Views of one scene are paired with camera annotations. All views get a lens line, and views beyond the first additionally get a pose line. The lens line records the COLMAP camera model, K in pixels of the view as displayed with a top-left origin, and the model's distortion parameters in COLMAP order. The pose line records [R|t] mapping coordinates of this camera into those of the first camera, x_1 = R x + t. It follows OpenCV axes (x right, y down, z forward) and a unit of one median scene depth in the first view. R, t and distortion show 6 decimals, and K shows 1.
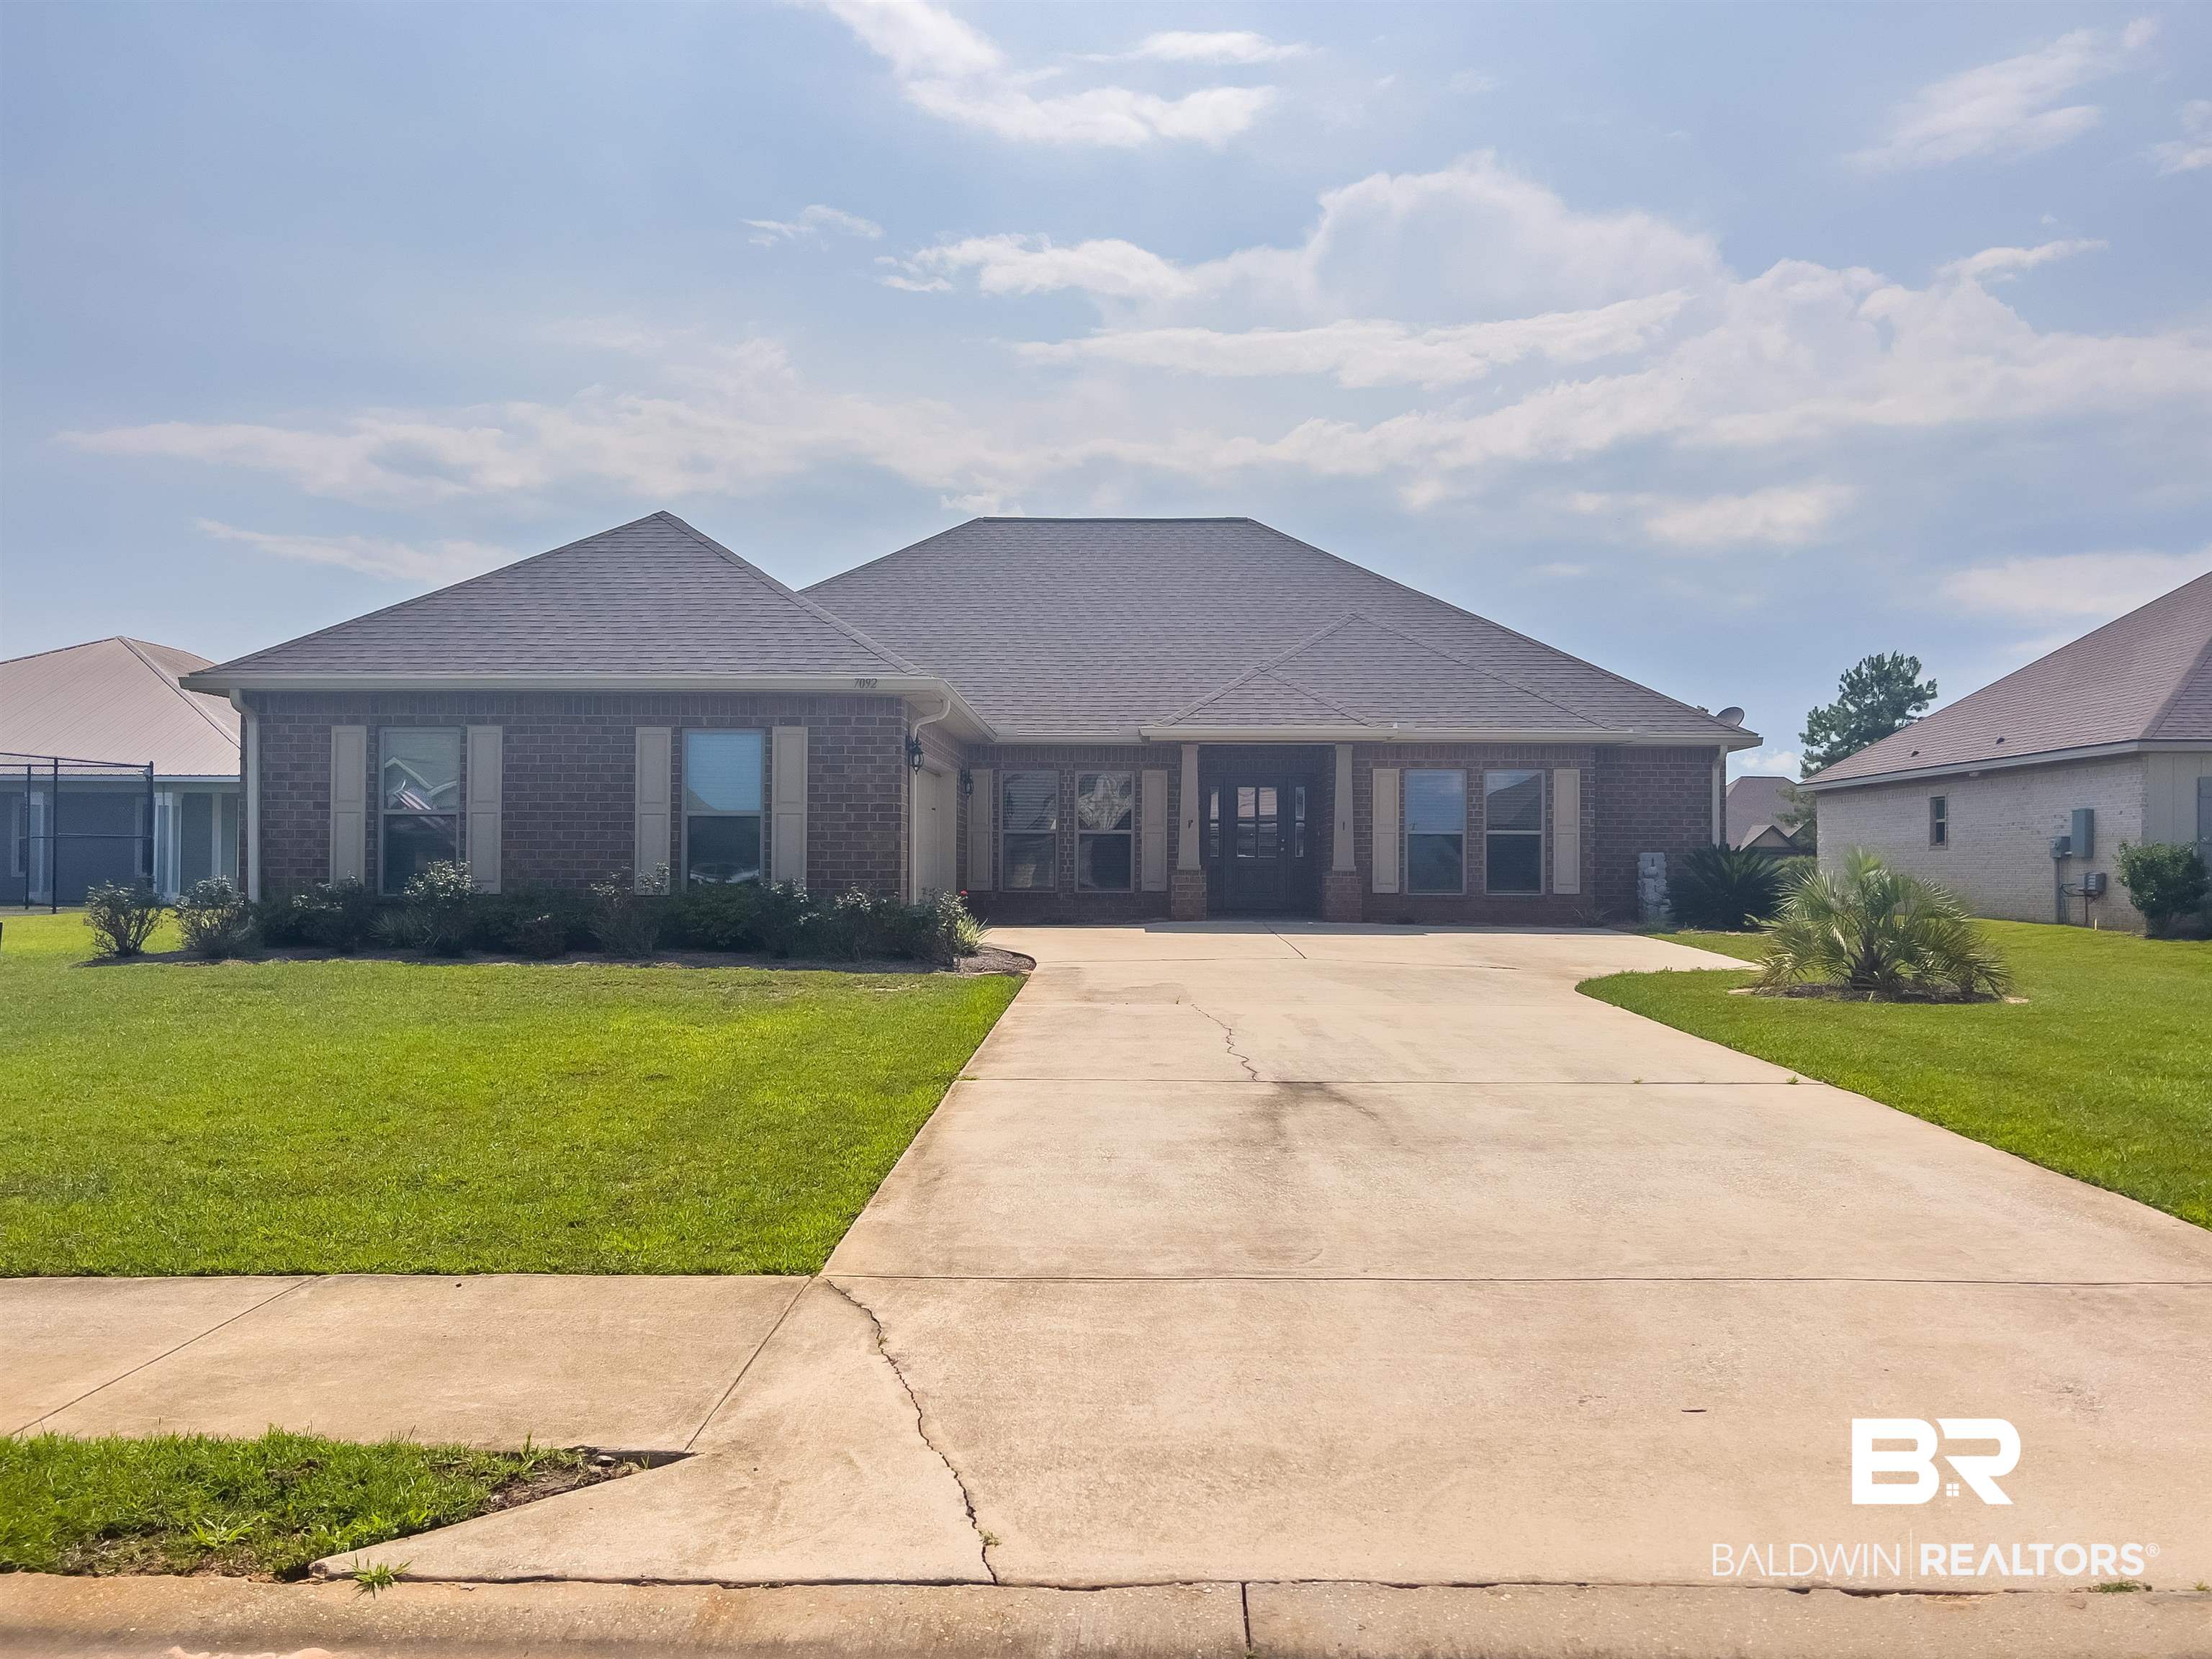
lens RADIAL K [[1715.2, 0, 1152.8], [0, 1715.2, 849.6], [0, 0, 1]] dist [0.003528, 0.007778]
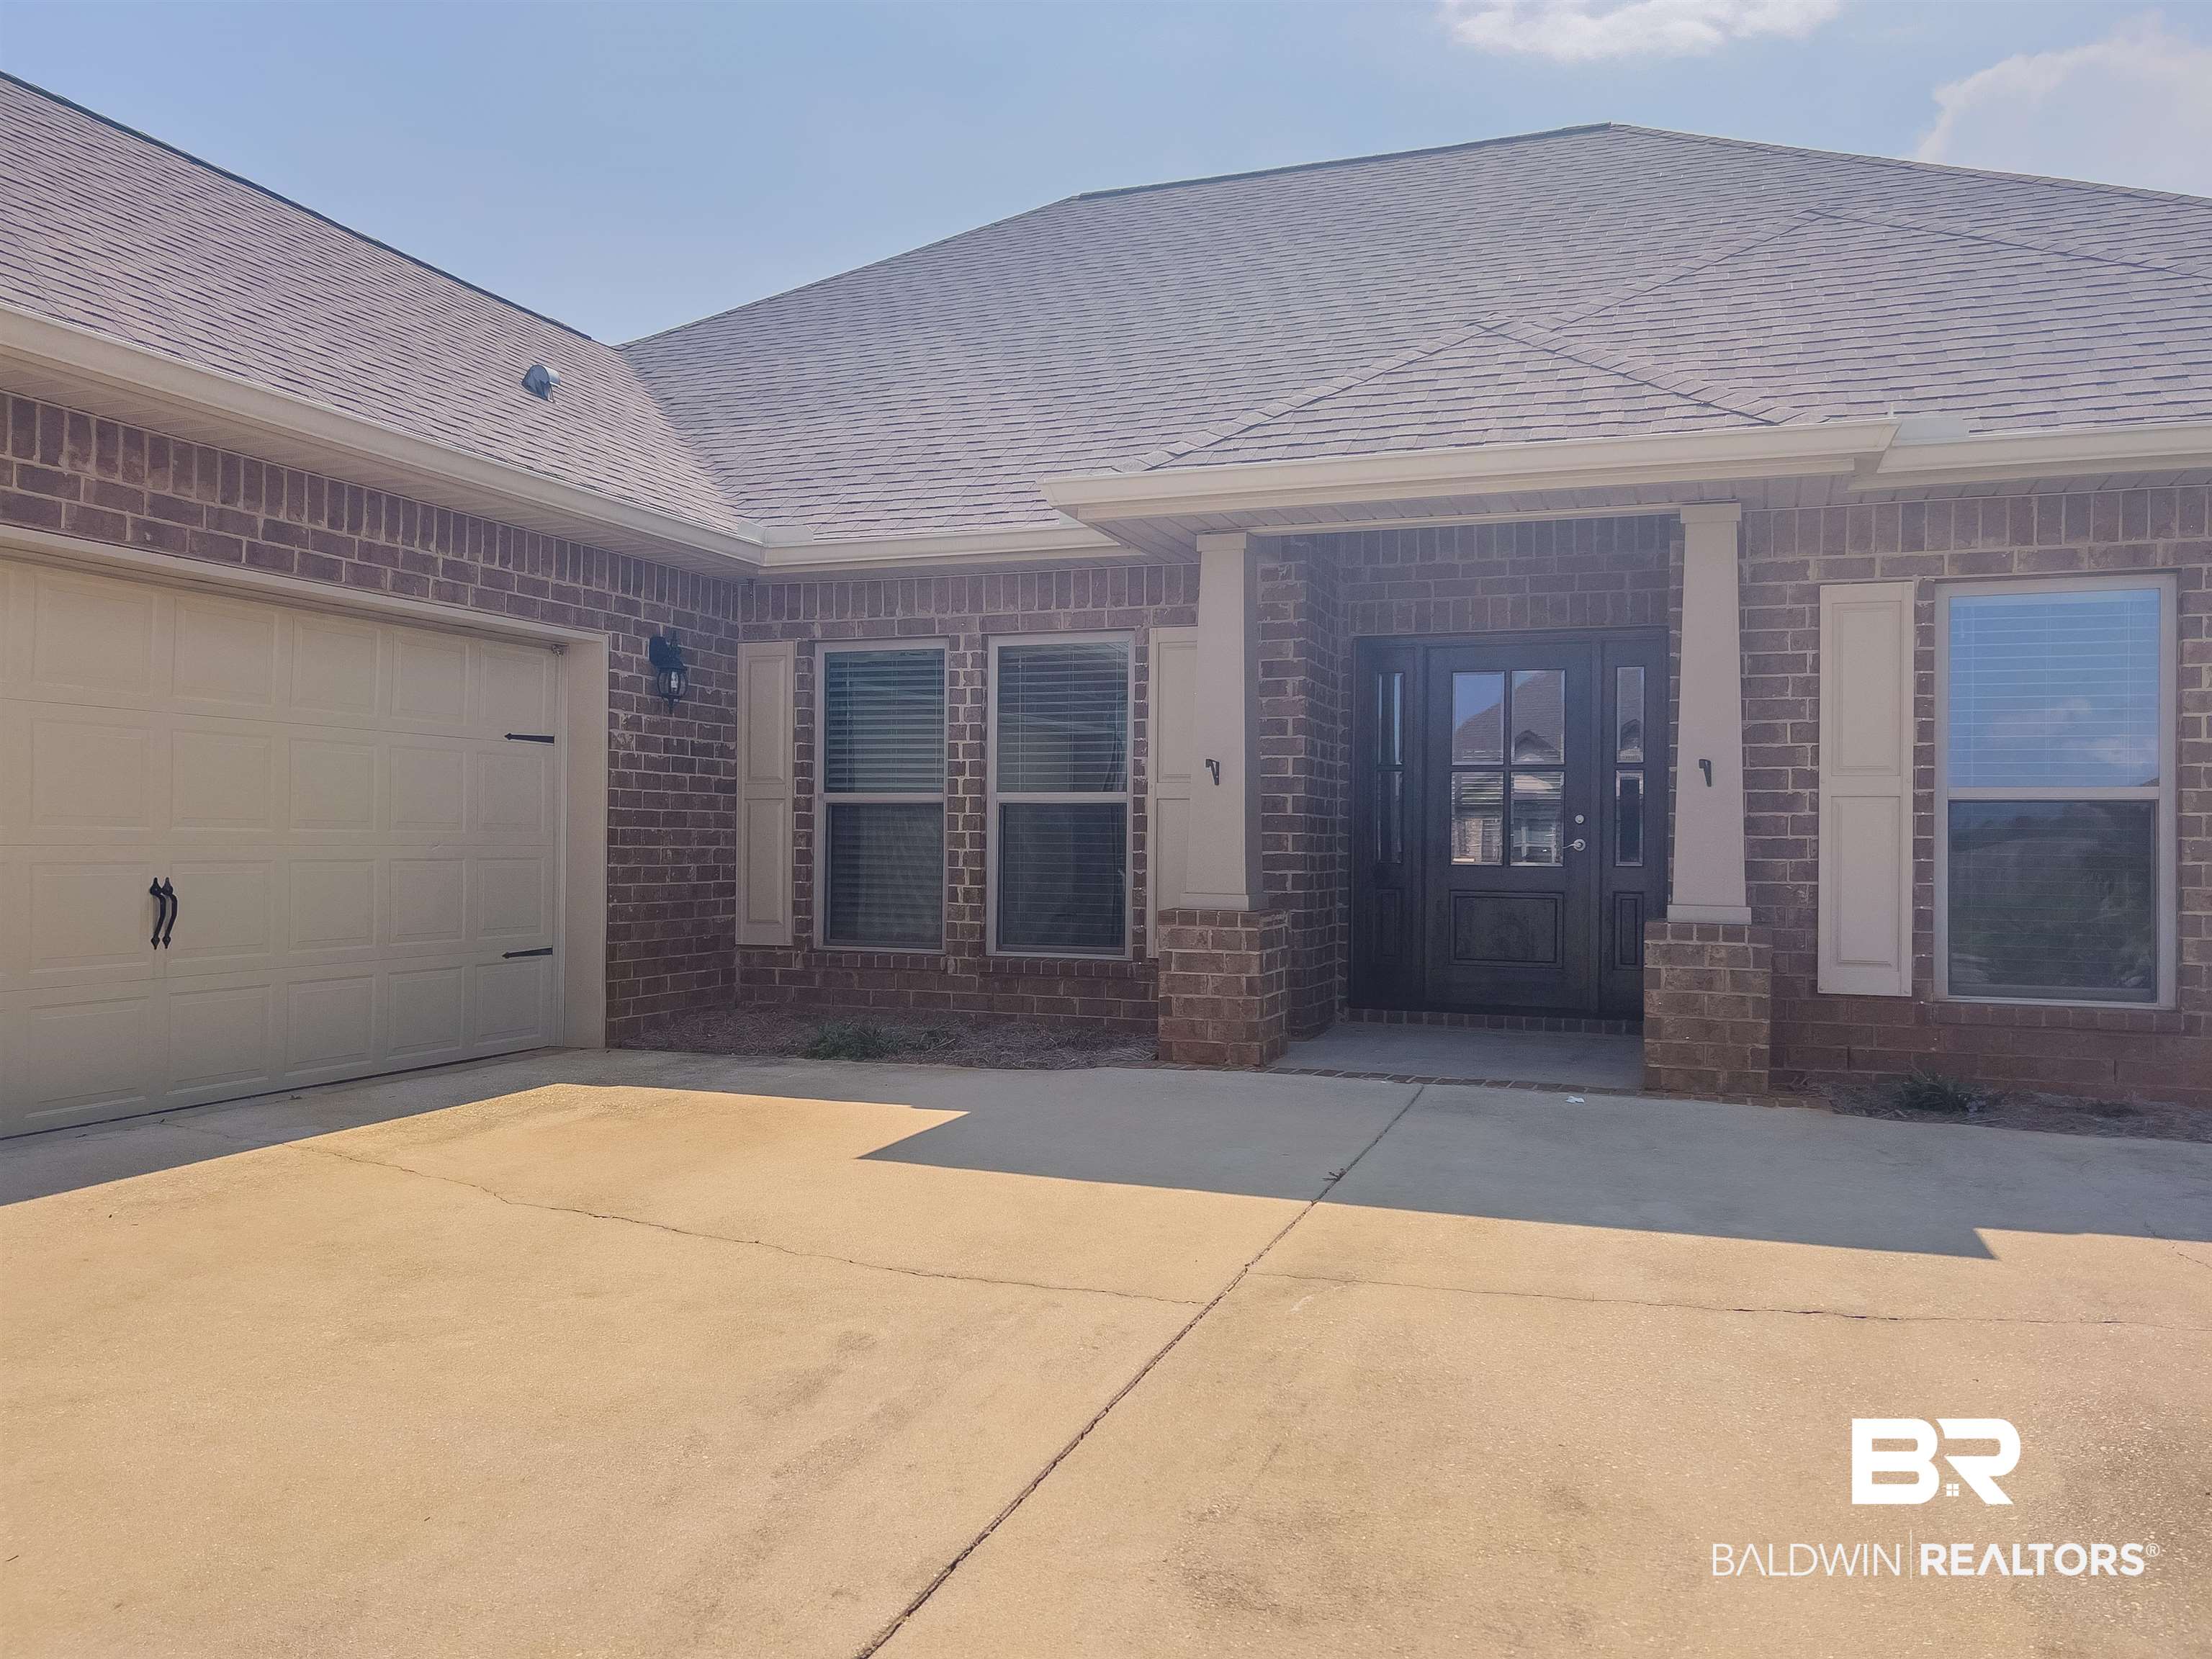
lens RADIAL K [[1715.2, 0, 1090.2], [0, 1715.2, 834.3], [0, 0, 1]] dist [0.003528, 0.007778]
pose [[0.936104, 0.002415, -0.351715, 0.154125], [-0.000208, 0.999980, 0.006314, -0.006464], [0.351723, -0.005838, 0.936086, 0.900443]]
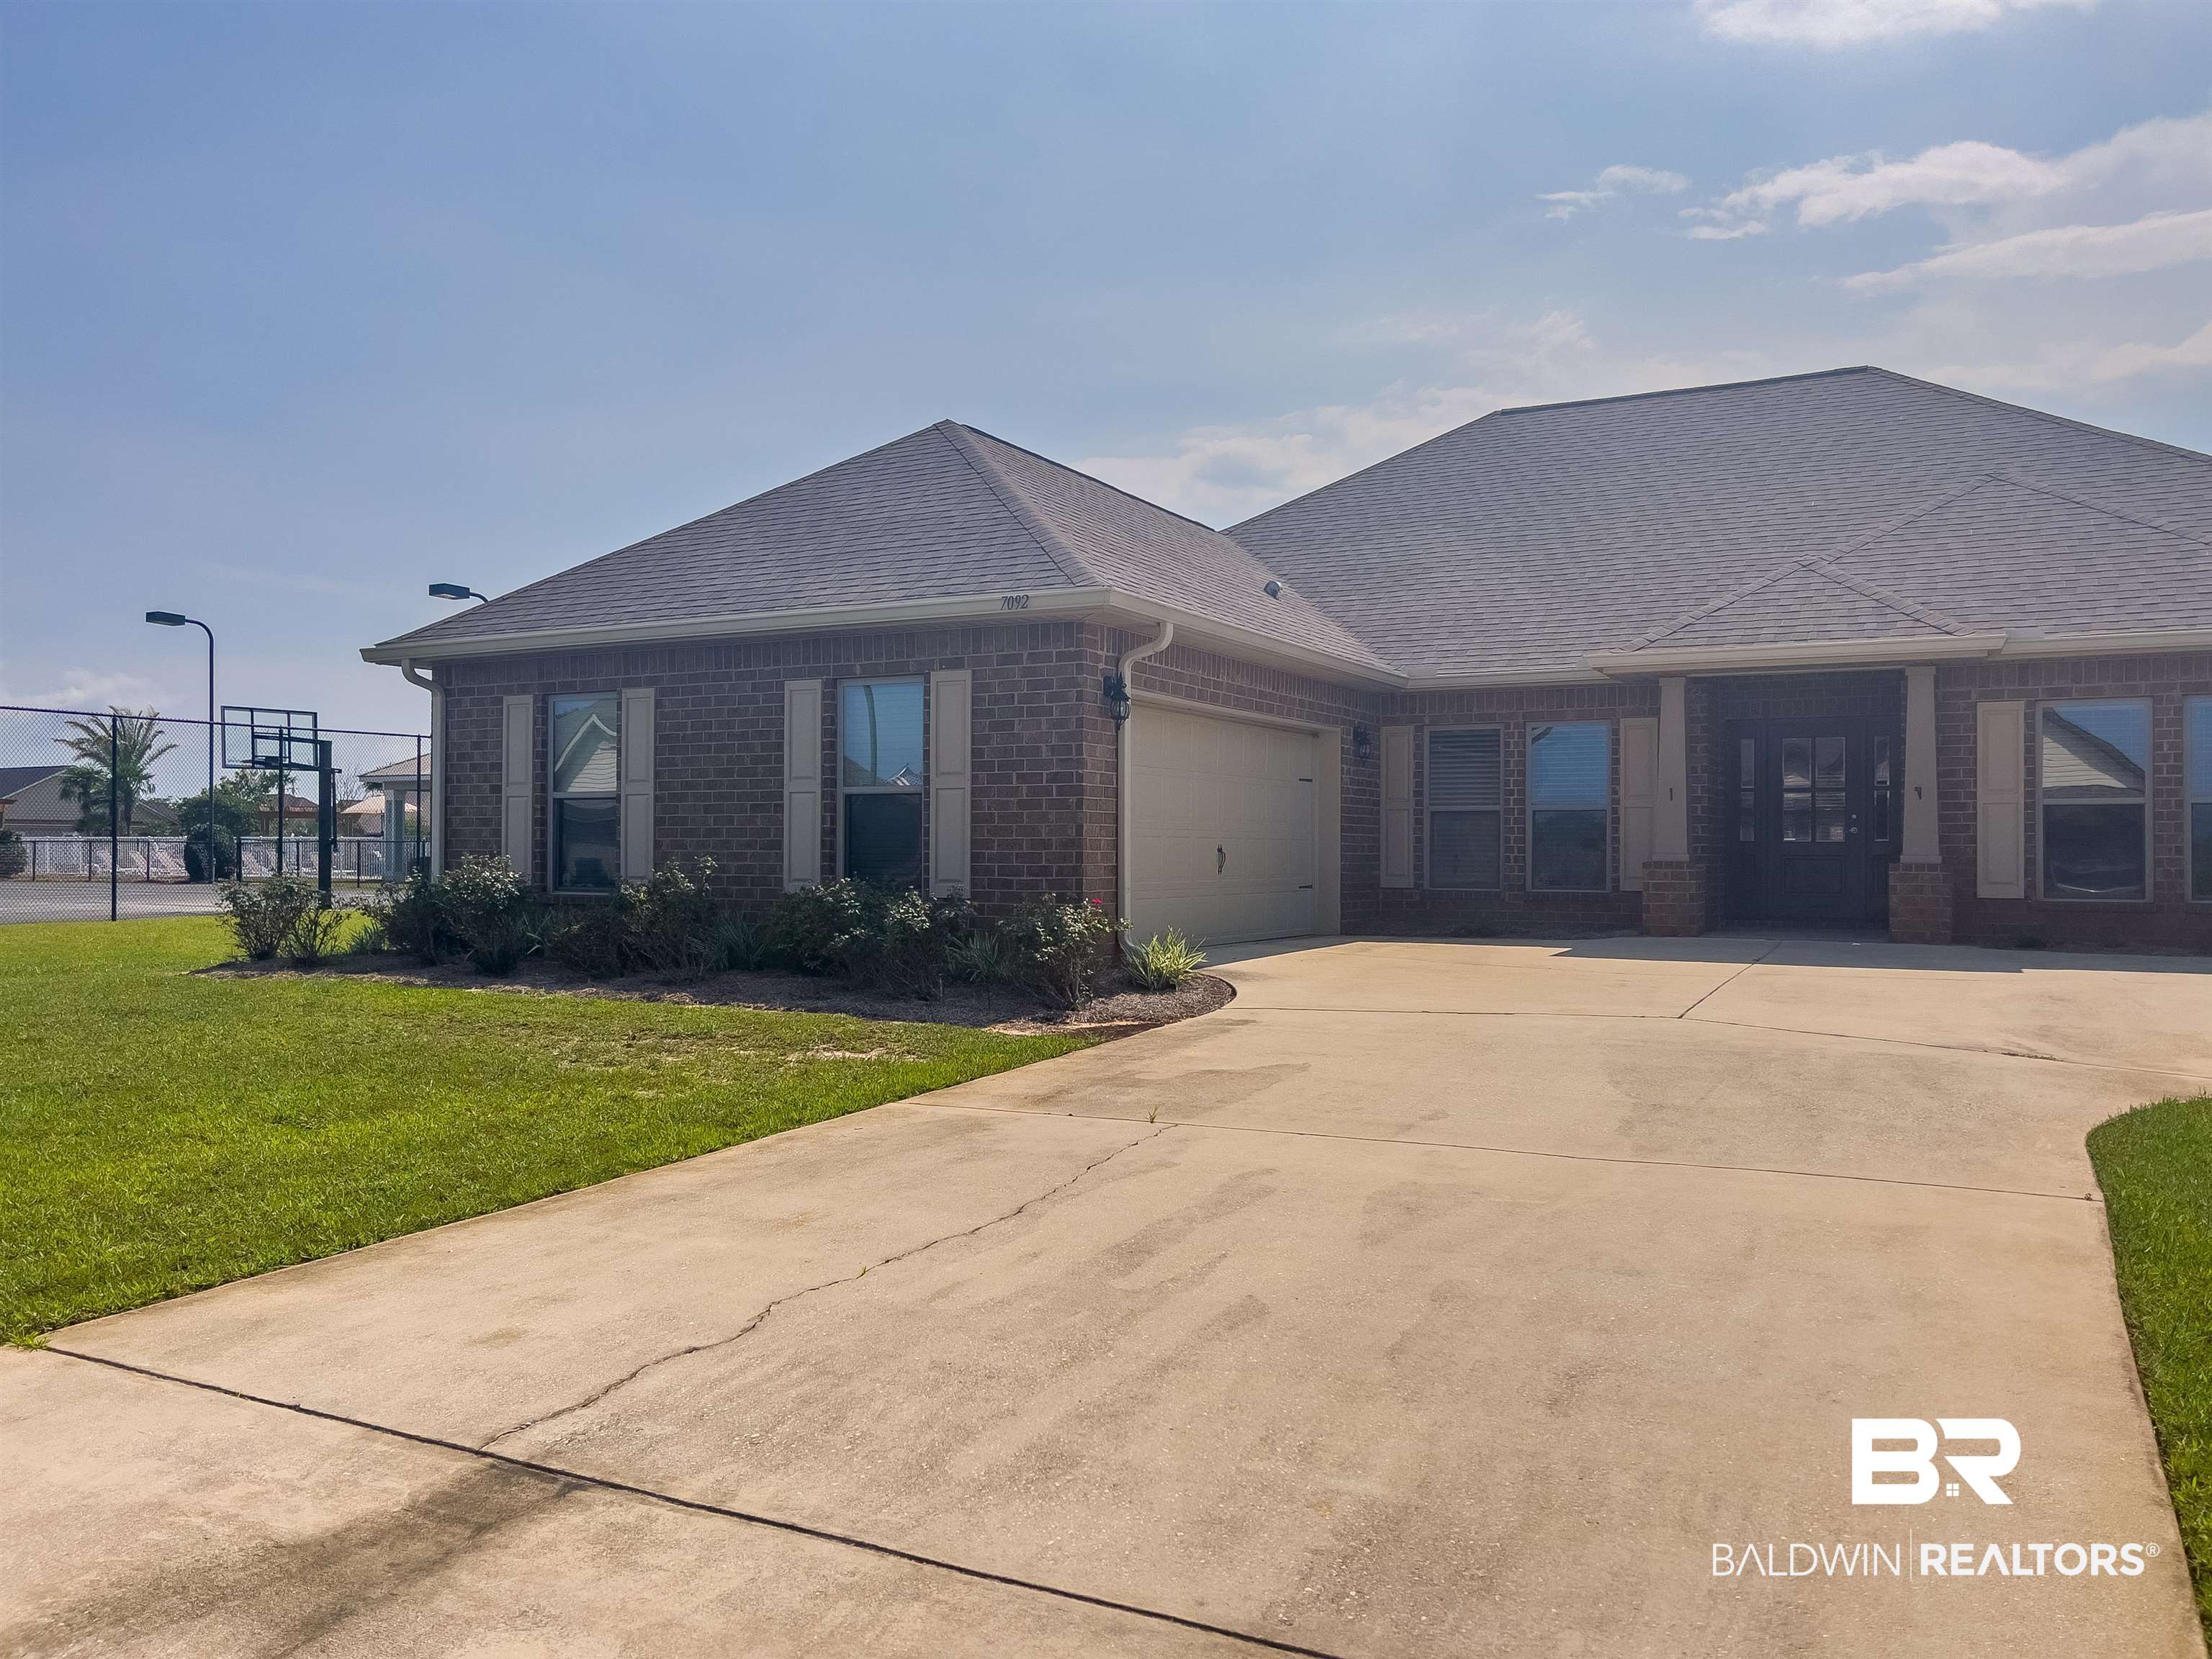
lens RADIAL K [[1715.2, 0, 1089.2], [0, 1715.2, 830.0], [0, 0, 1]] dist [0.003528, 0.007778]
pose [[0.880905, -0.006843, -0.473243, 0.188180], [0.006983, 0.999975, -0.001462, -0.001646], [0.473241, -0.002017, 0.880930, 0.377470]]
